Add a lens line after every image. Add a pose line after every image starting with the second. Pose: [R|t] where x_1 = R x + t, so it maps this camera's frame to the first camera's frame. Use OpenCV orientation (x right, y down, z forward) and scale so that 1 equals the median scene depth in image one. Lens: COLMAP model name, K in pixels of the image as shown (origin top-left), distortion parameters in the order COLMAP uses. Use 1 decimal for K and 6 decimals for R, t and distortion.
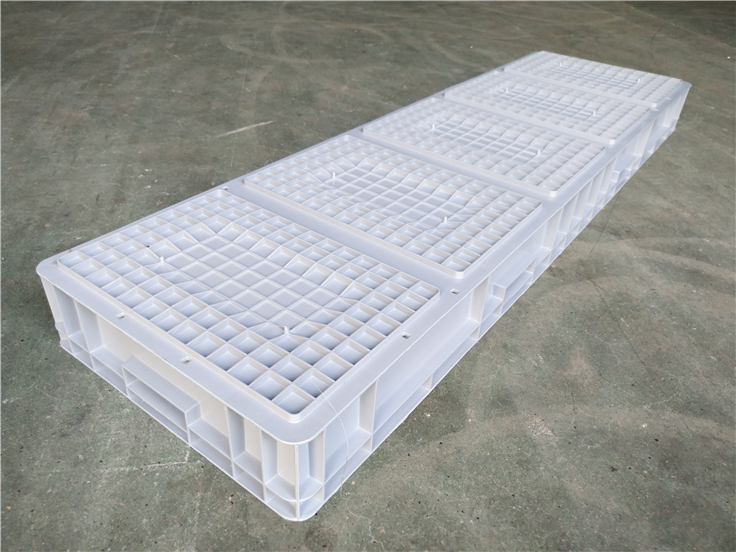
lens RADIAL K [[595.8, 0, 370.3], [0, 595.8, 277.3], [0, 0, 1]] dist [-0.066101, 0.134193]
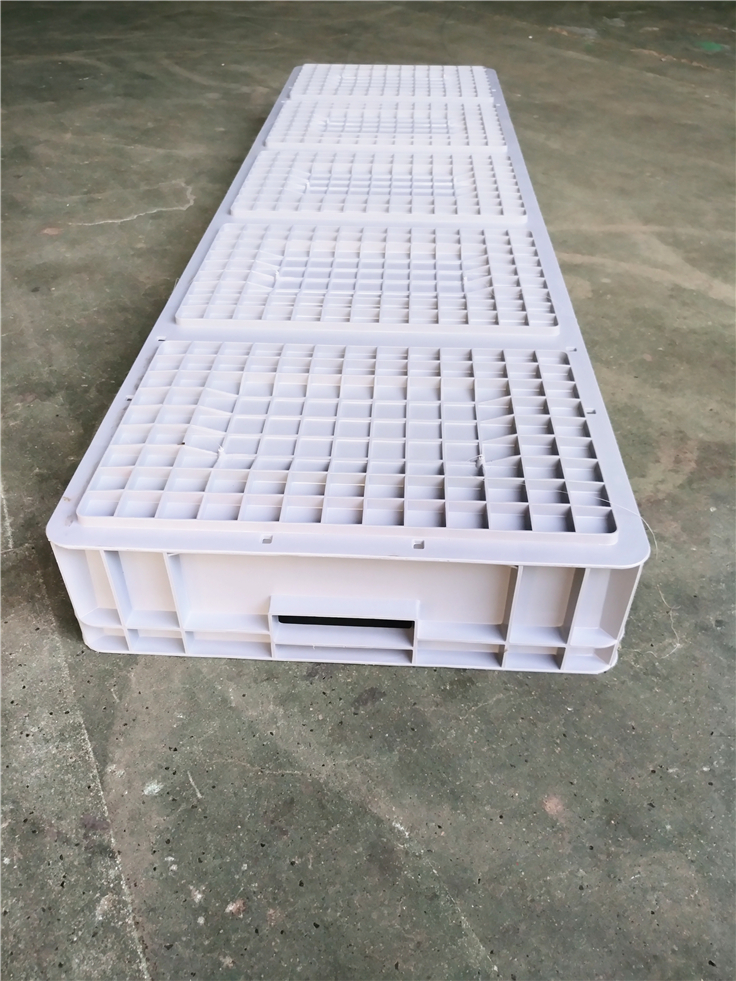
lens RADIAL K [[794.1, 0, 361.8], [0, 794.1, 495.7], [0, 0, 1]] dist [-0.066101, 0.134193]
pose [[0.944112, -0.249724, 0.215153, -0.024499], [0.227066, 0.965866, 0.124676, 0.087123], [-0.238943, -0.068854, 0.968589, -0.089683]]
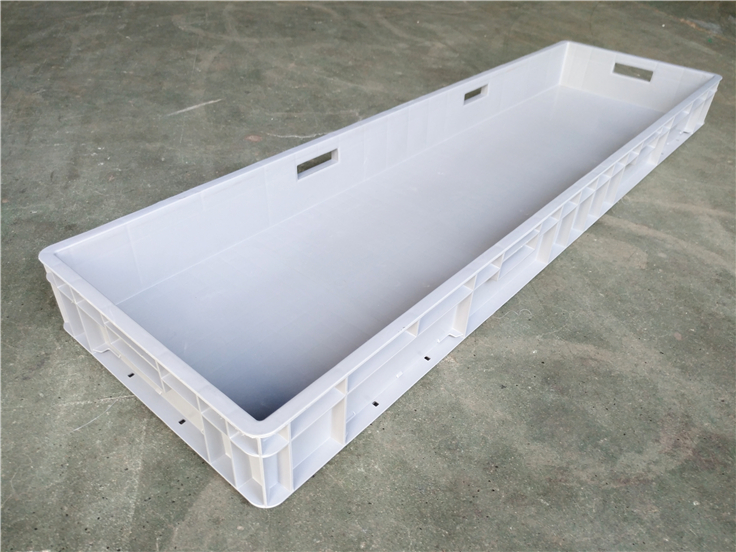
lens RADIAL K [[595.8, 0, 370.3], [0, 595.8, 277.3], [0, 0, 1]] dist [-0.066101, 0.134193]
pose [[0.998629, -0.038787, 0.035142, 0.049122], [0.037478, 0.998605, 0.037183, 0.022895], [-0.036535, -0.035815, 0.998690, -0.068957]]
